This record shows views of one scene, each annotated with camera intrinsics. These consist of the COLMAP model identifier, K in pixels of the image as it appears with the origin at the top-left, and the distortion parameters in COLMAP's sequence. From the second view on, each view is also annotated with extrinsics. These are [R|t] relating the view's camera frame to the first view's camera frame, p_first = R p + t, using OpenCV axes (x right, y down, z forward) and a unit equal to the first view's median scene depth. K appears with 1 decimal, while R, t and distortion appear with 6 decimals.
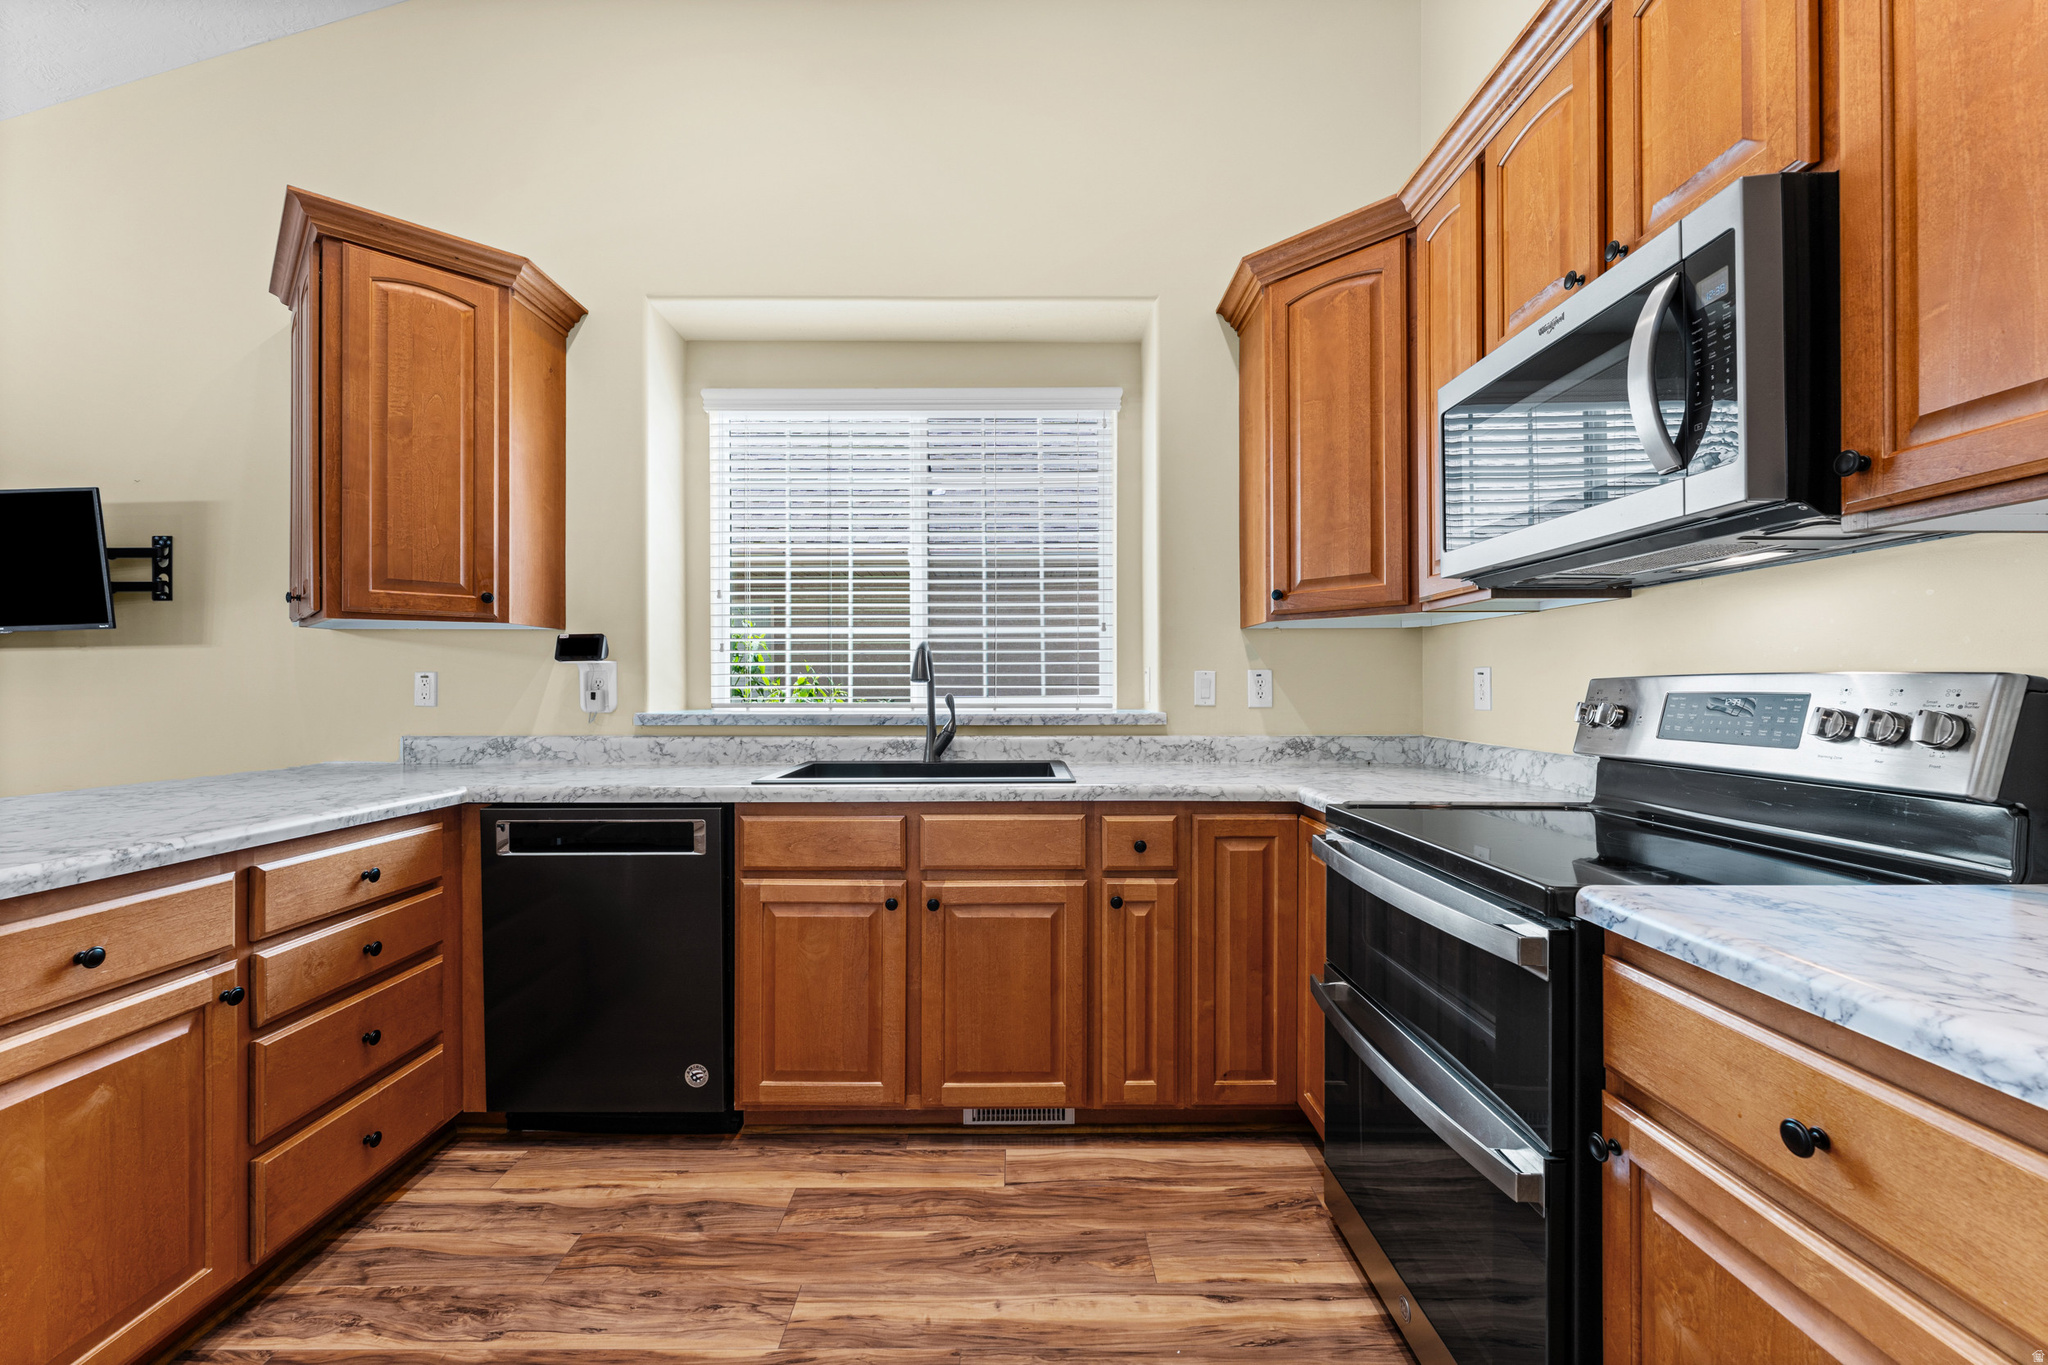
lens RADIAL K [[823.4, 0, 1013.2], [0, 823.4, 690.3], [0, 0, 1]] dist [0.001097, 0.000565]
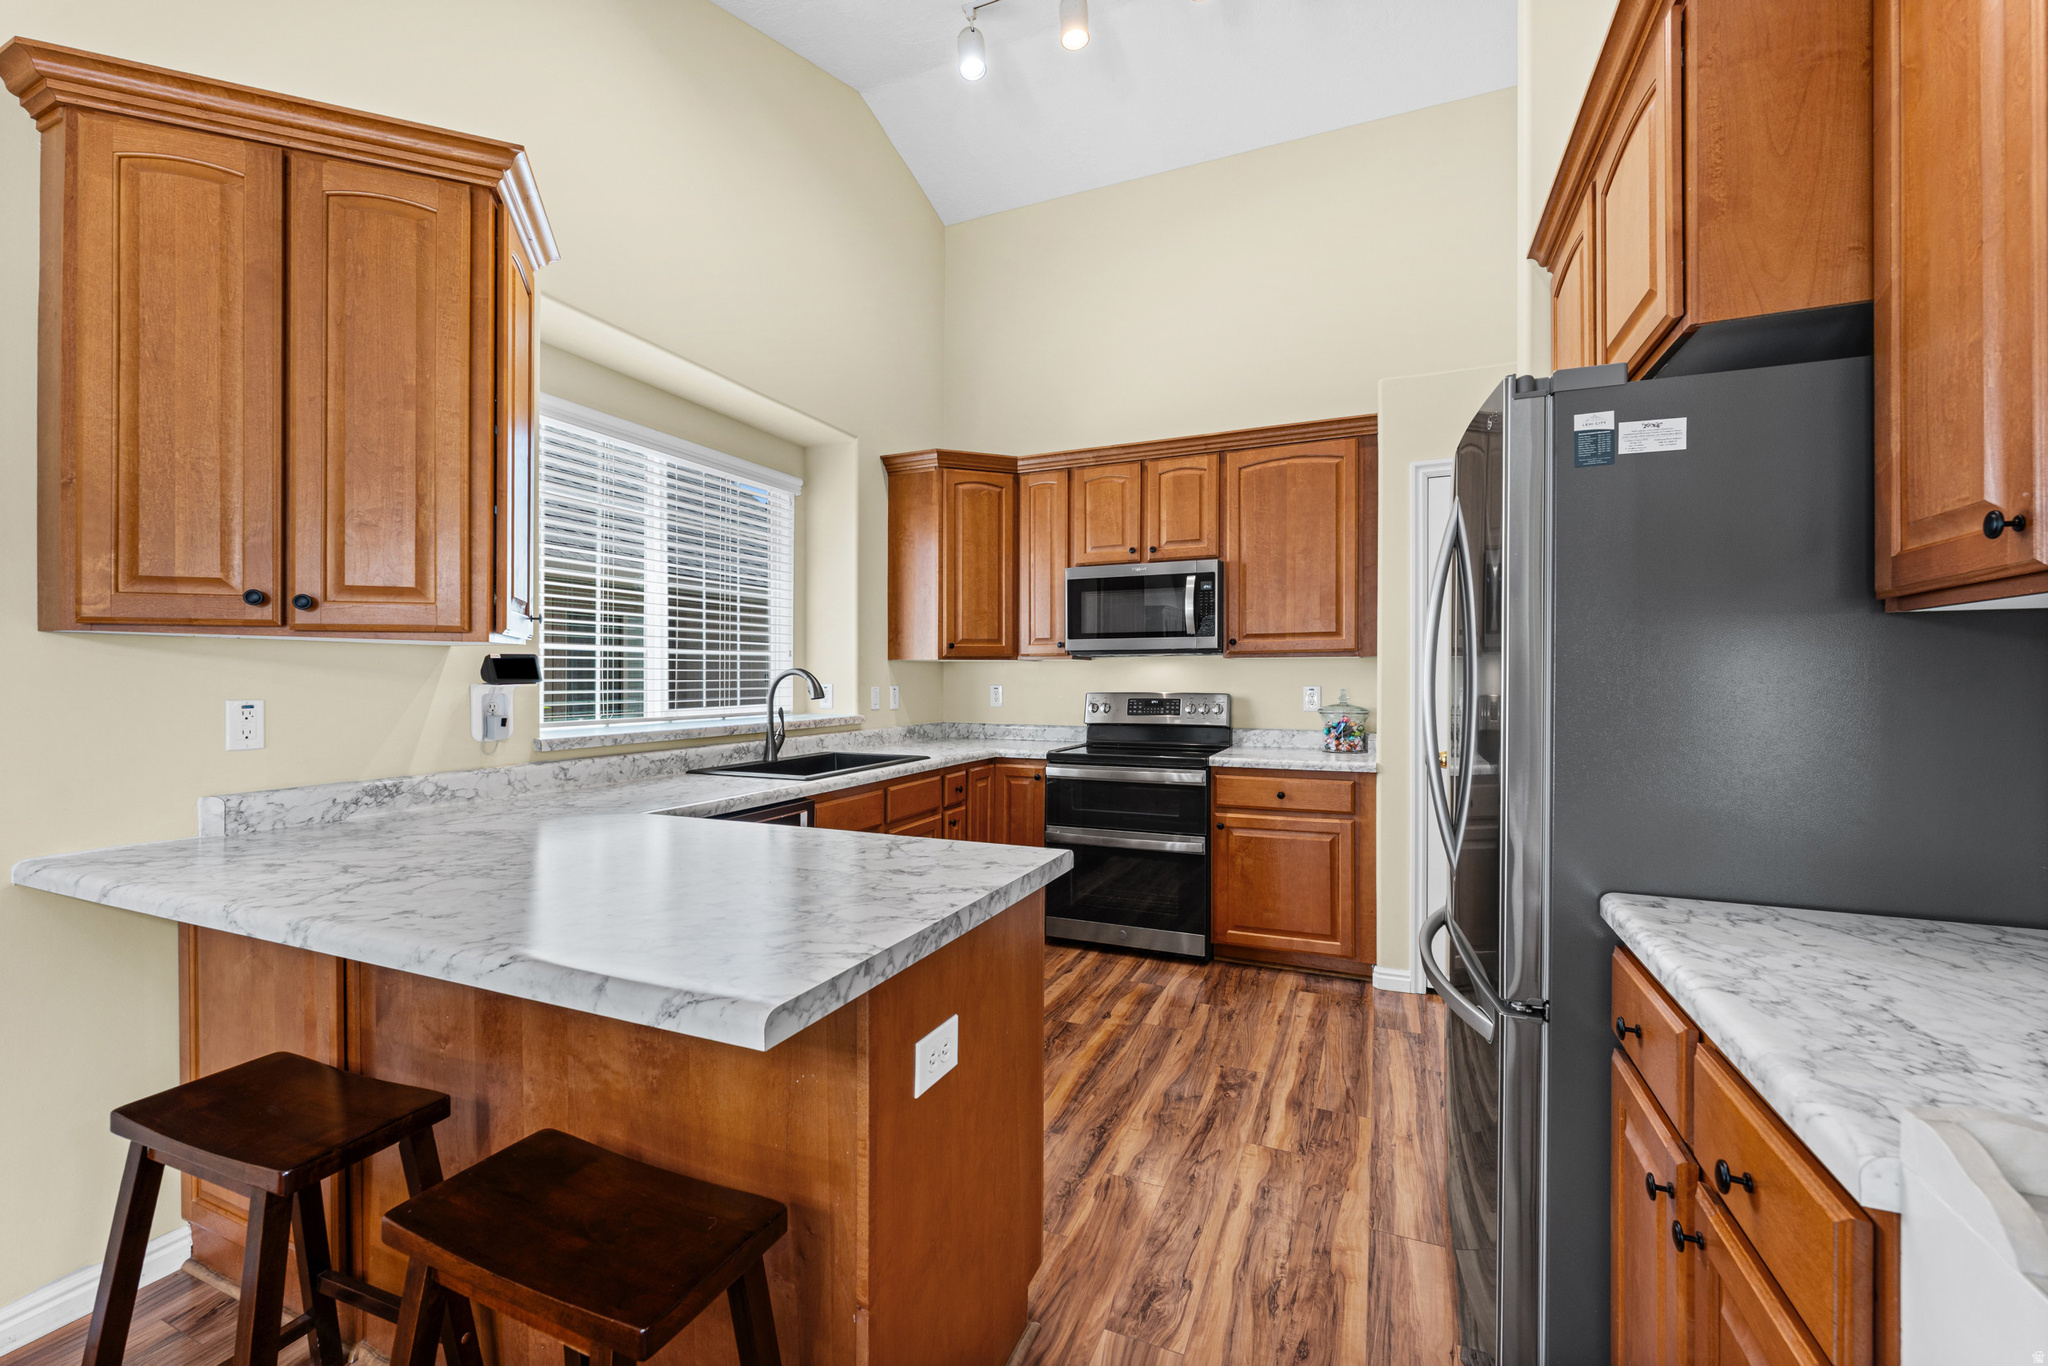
lens RADIAL K [[823.4, 0, 1010.3], [0, 823.4, 696.3], [0, 0, 1]] dist [0.001097, 0.000565]
pose [[0.407287, -0.020303, 0.913075, -1.095684], [0.005500, 0.999789, 0.019777, -0.035719], [-0.913284, -0.003033, 0.407313, 0.135388]]
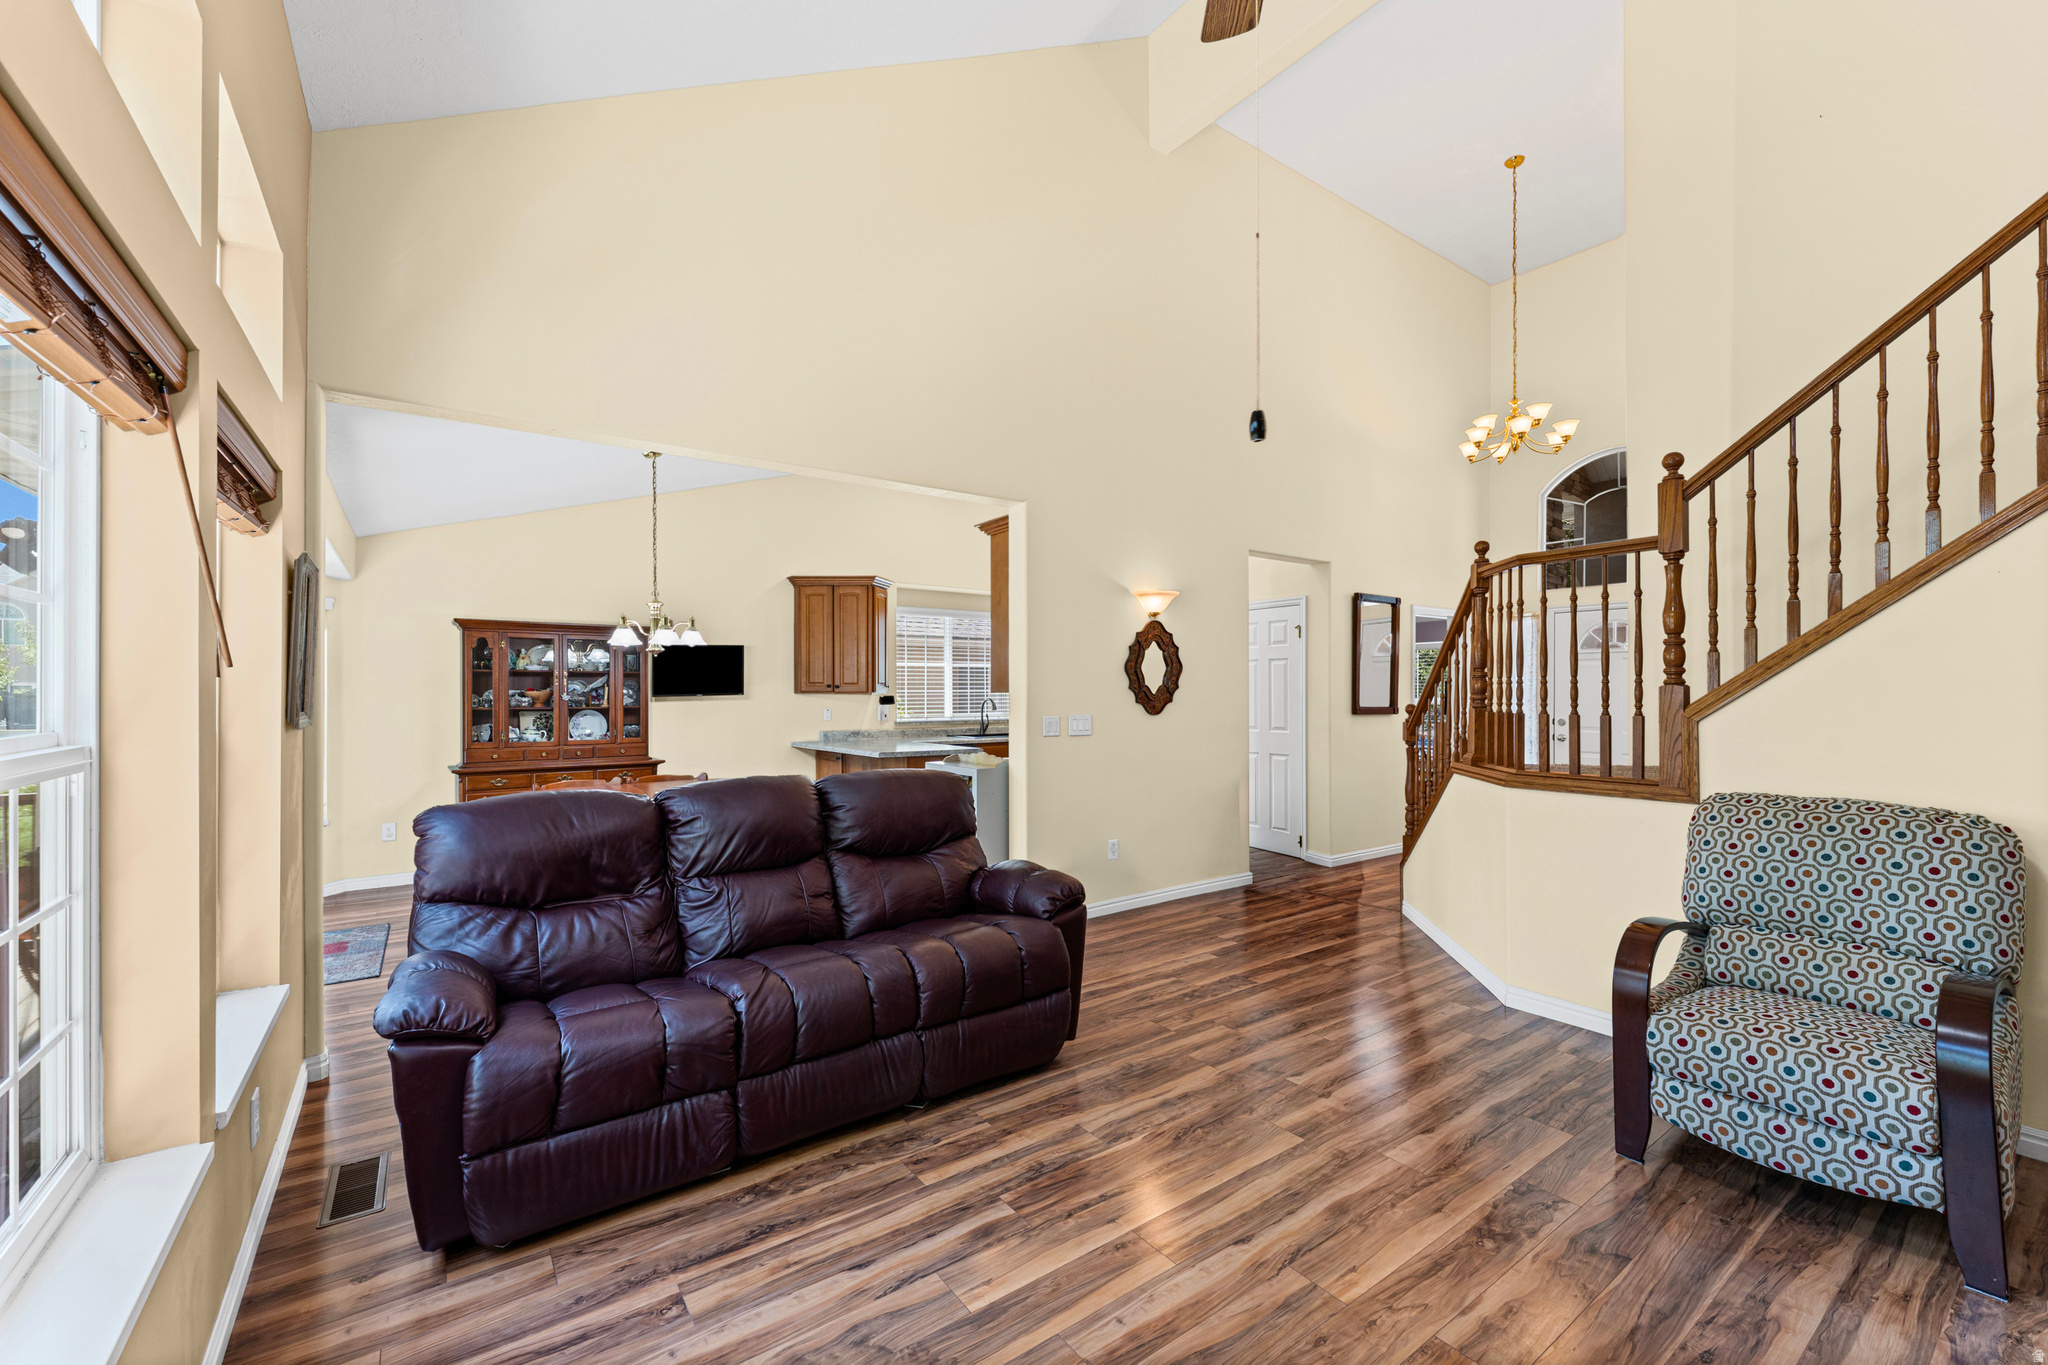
lens RADIAL K [[823.4, 0, 1033.9], [0, 823.4, 701.2], [0, 0, 1]] dist [0.001097, 0.000565]
pose [[0.805501, -0.007884, 0.592542, -1.839892], [0.007289, 0.999968, 0.003396, -0.053075], [-0.592550, 0.001583, 0.805532, -1.731926]]
